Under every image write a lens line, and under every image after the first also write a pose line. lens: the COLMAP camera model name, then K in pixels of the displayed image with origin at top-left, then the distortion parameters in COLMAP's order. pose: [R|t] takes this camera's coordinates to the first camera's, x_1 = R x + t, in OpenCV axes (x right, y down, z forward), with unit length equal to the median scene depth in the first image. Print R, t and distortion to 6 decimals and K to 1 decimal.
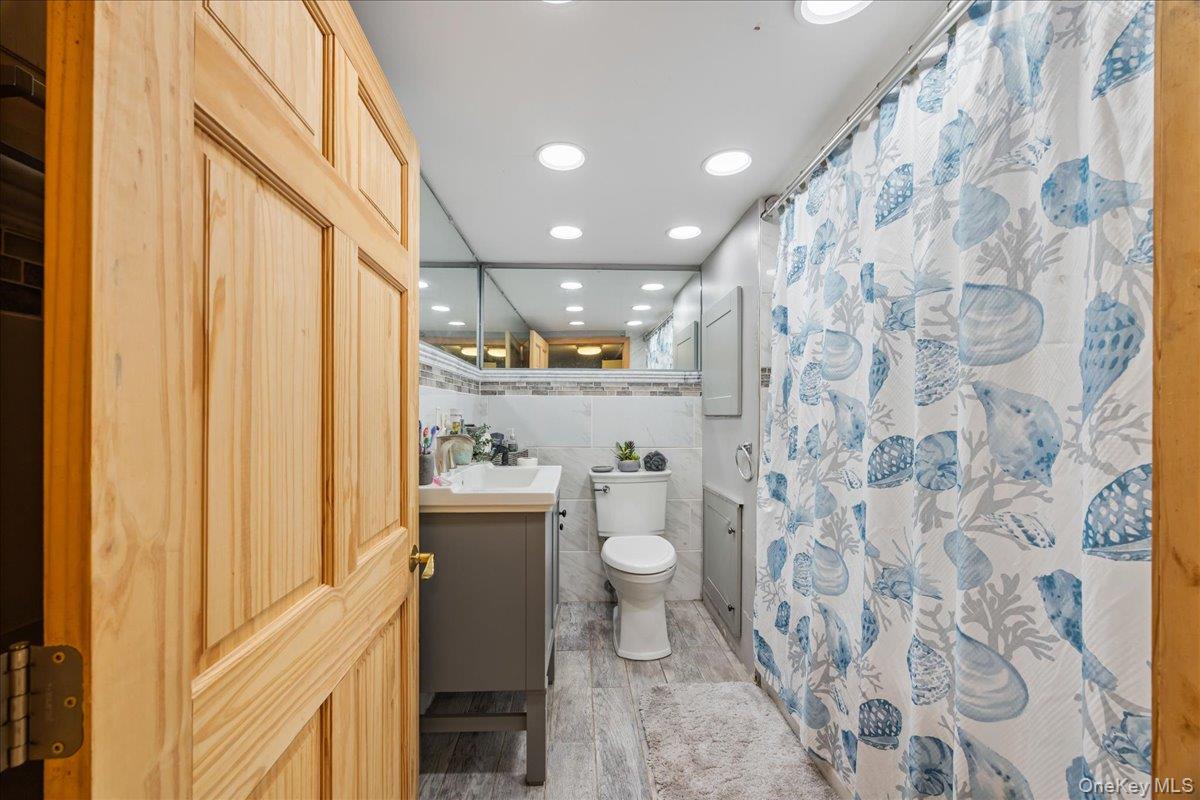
lens RADIAL K [[457.5, 0, 601.5], [0, 457.5, 408.0], [0, 0, 1]] dist [-0.003824, -0.000080]
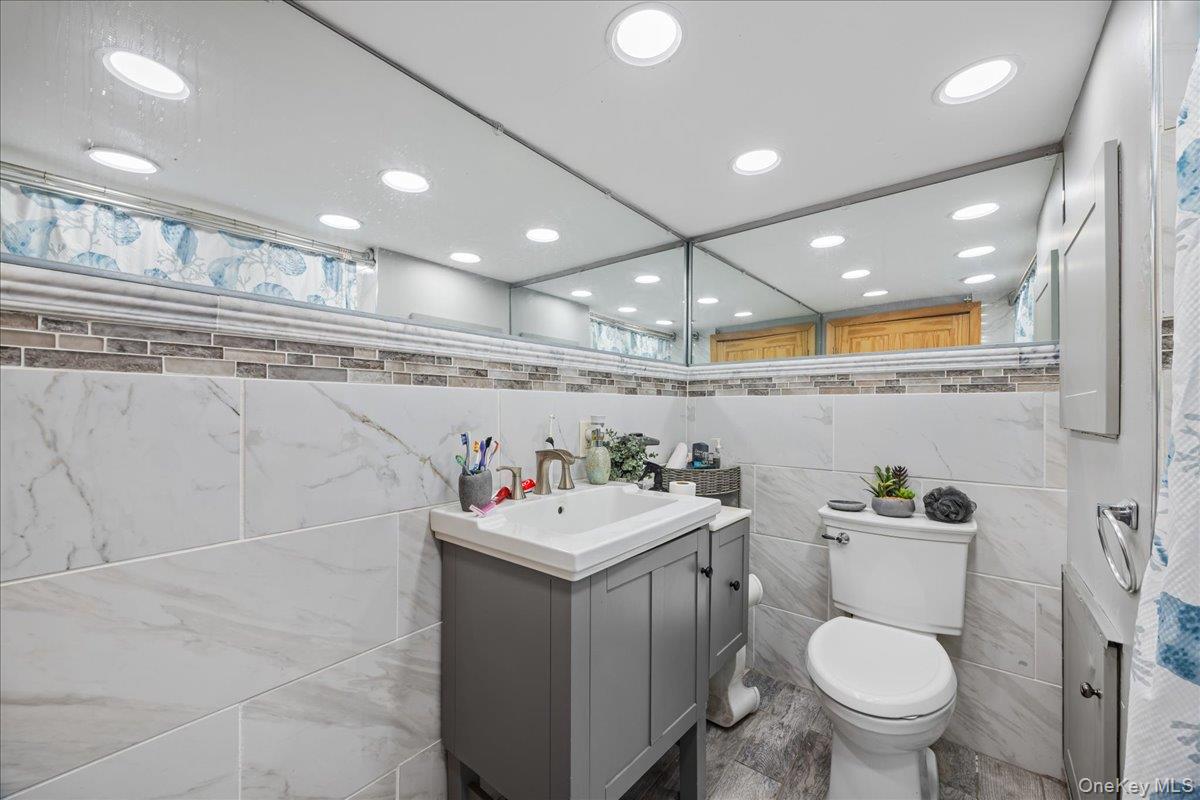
lens RADIAL K [[457.5, 0, 599.0], [0, 457.5, 404.7], [0, 0, 1]] dist [-0.003824, -0.000080]
pose [[0.745527, -0.006759, -0.666441, 0.171930], [0.005607, 0.999977, -0.003868, -0.011272], [0.666452, -0.000853, 0.745547, 0.265363]]
